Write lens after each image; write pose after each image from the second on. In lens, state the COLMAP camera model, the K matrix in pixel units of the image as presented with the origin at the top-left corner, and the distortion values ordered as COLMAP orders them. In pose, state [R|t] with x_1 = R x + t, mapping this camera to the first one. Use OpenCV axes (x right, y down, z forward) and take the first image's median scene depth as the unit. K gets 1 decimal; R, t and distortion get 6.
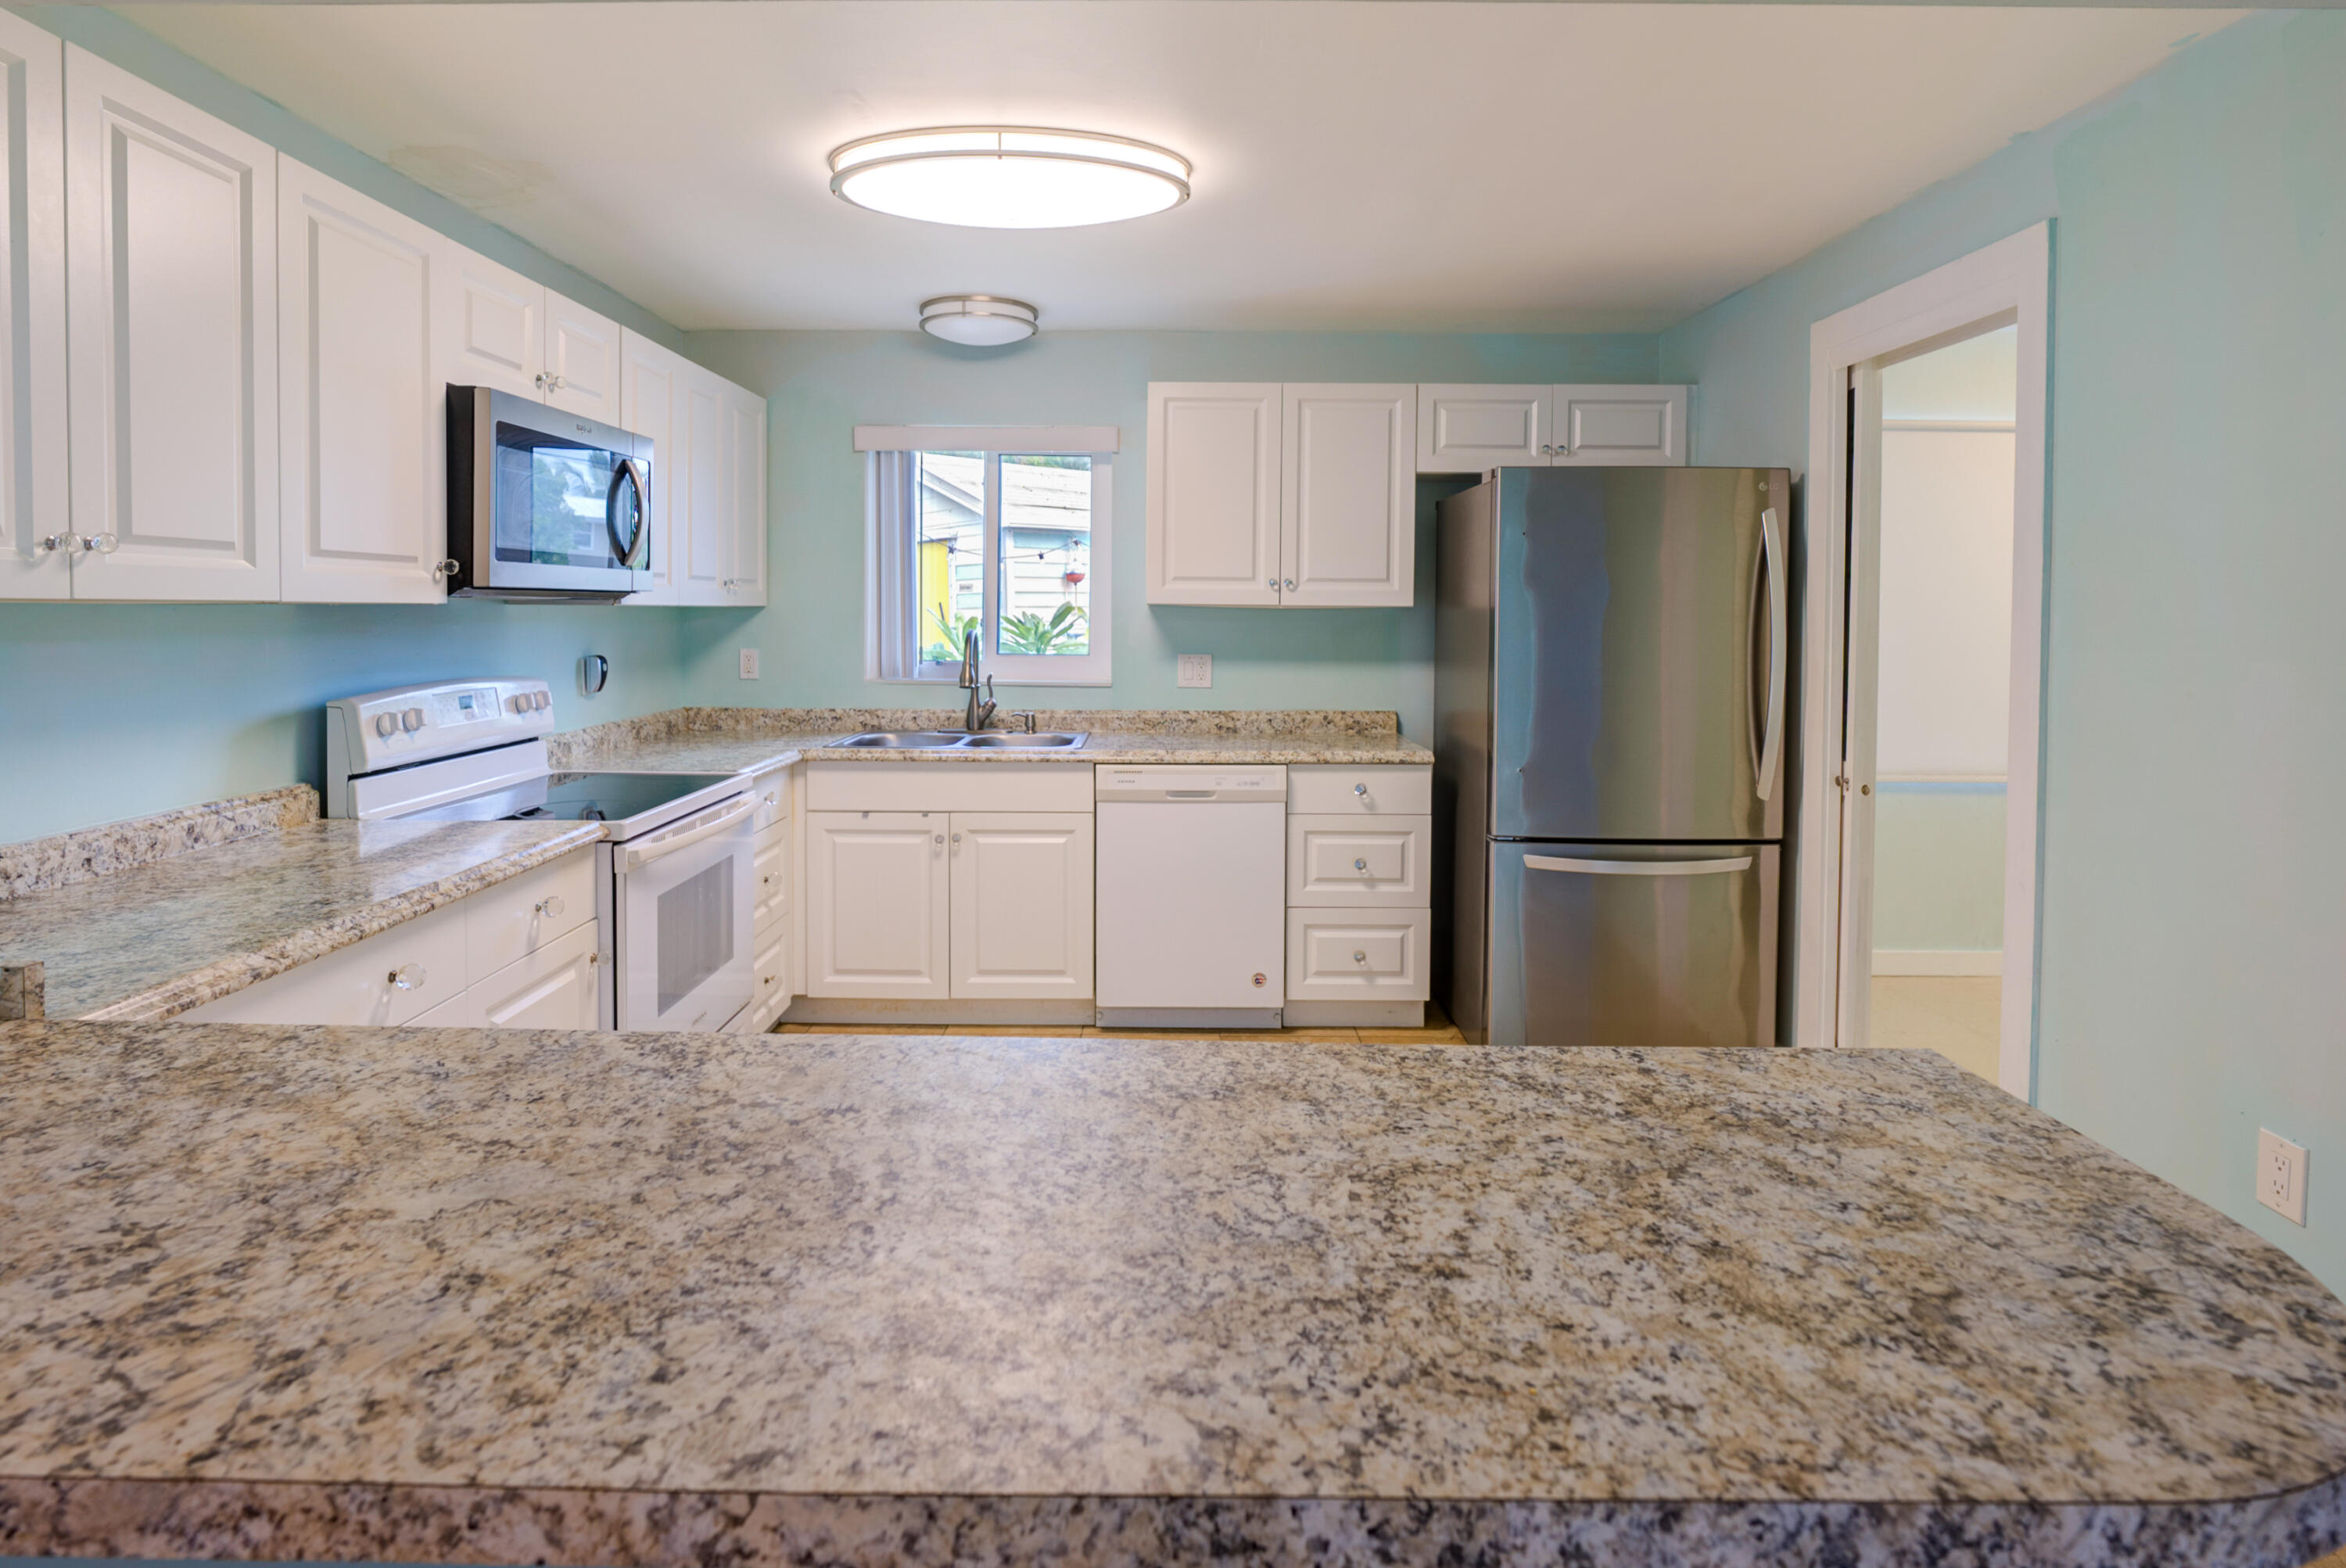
lens RADIAL K [[1182.0, 0, 1167.4], [0, 1182.0, 638.5], [0, 0, 1]] dist [-0.009303, -0.001029]
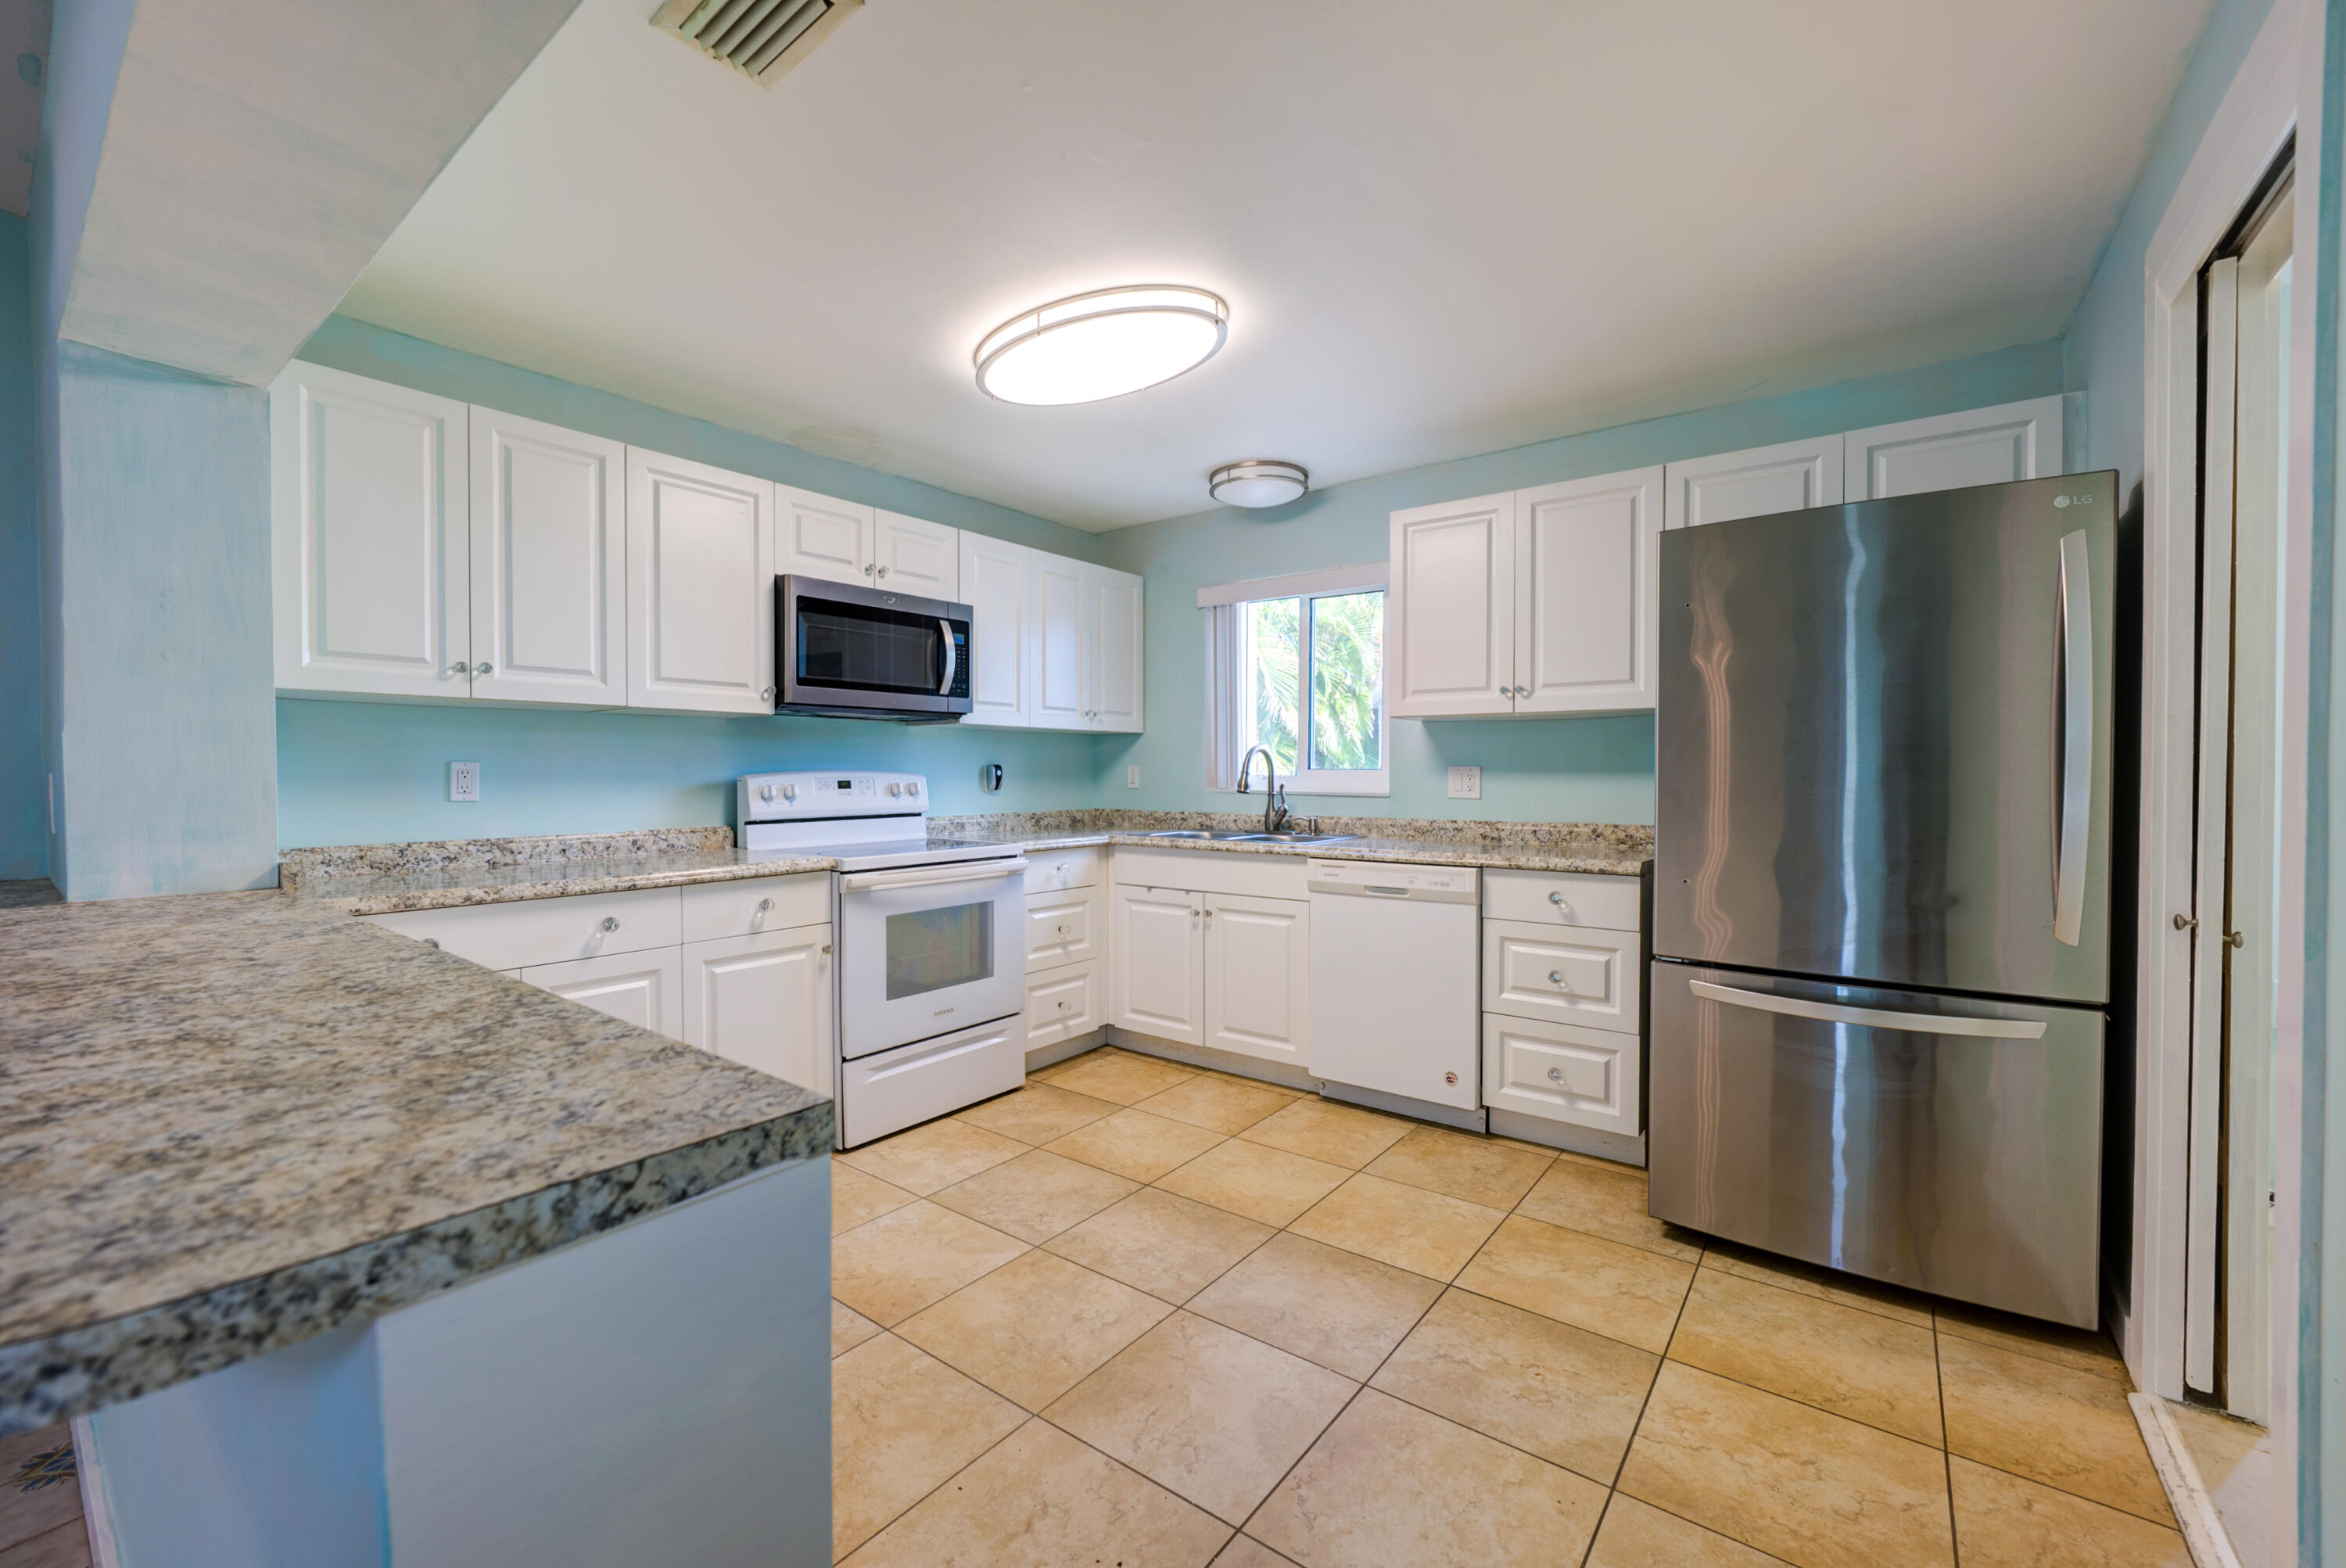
lens RADIAL K [[949.0, 0, 1165.6], [0, 949.0, 785.8], [0, 0, 1]] dist [-0.005635, -0.000180]
pose [[0.796400, 0.003345, -0.604761, 0.373114], [-0.010330, 0.999914, -0.008073, 0.046313], [0.604682, 0.012676, 0.796366, 0.198973]]
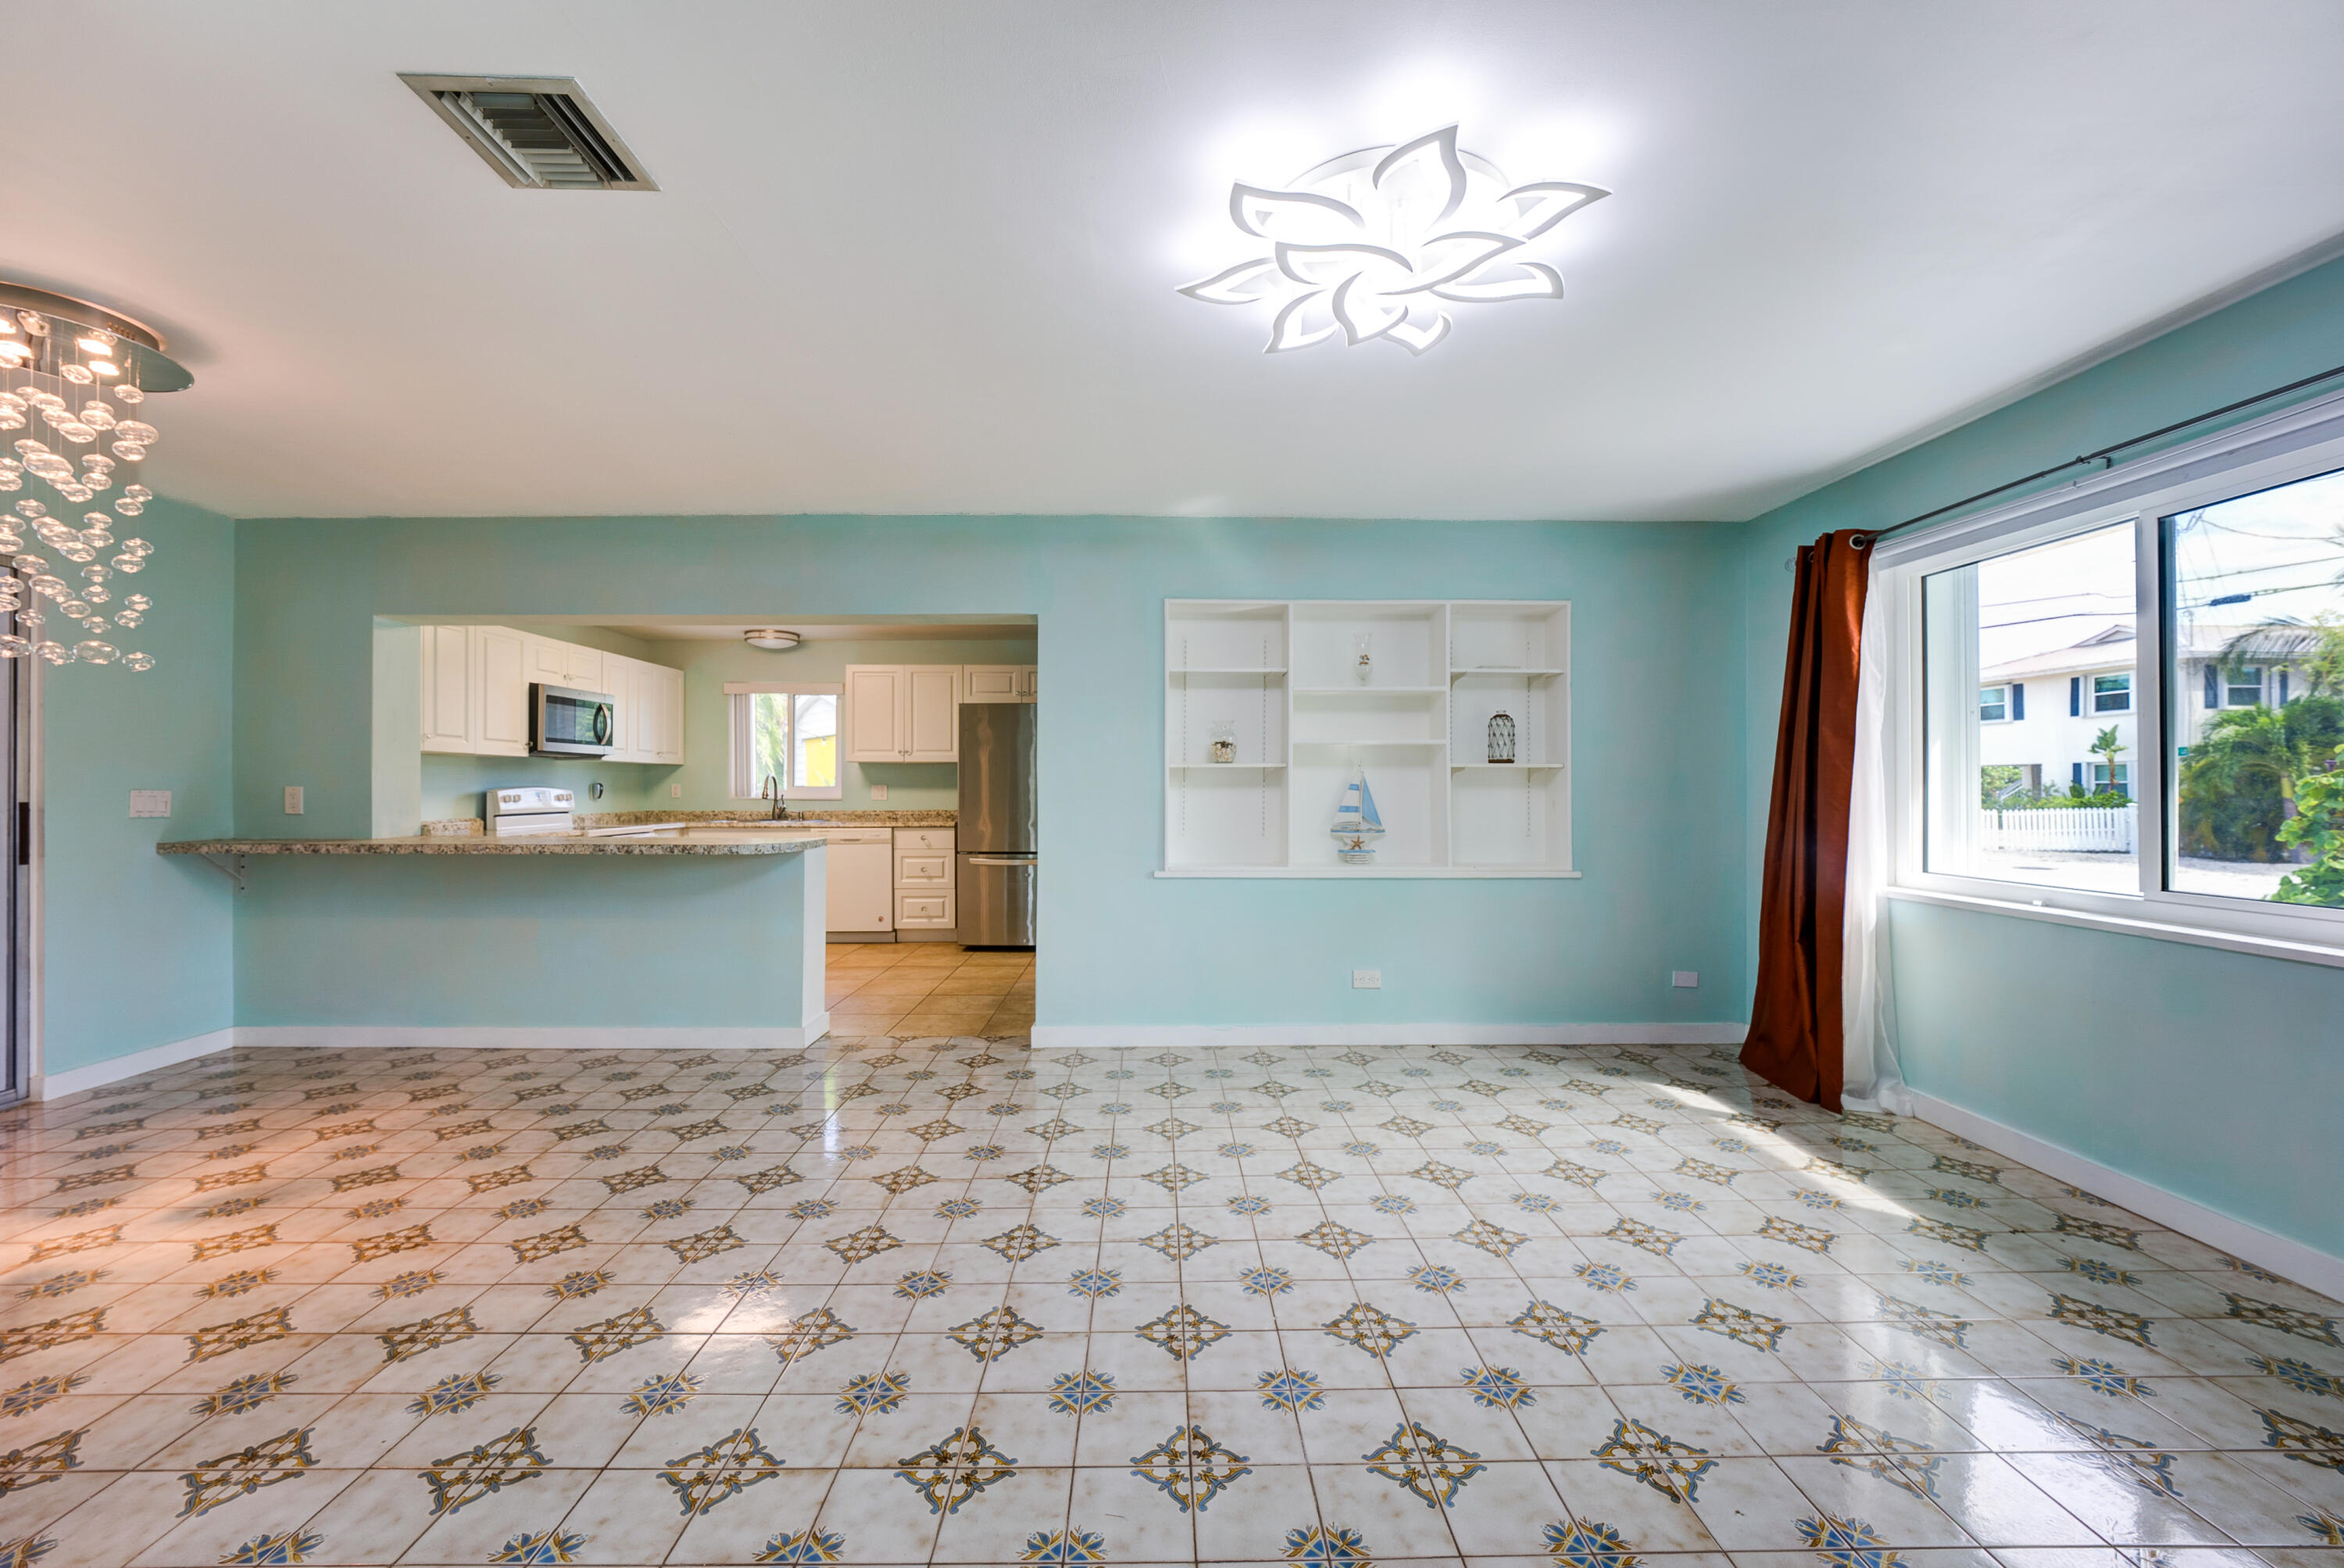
lens RADIAL K [[948.1, 0, 1164.6], [0, 948.1, 785.8], [0, 0, 1]] dist [-0.005635, -0.000180]
pose [[0.999837, -0.006540, 0.016856, 0.613670], [0.007003, 0.999596, -0.027539, 0.078341], [-0.016670, 0.027653, 0.999479, -0.908253]]
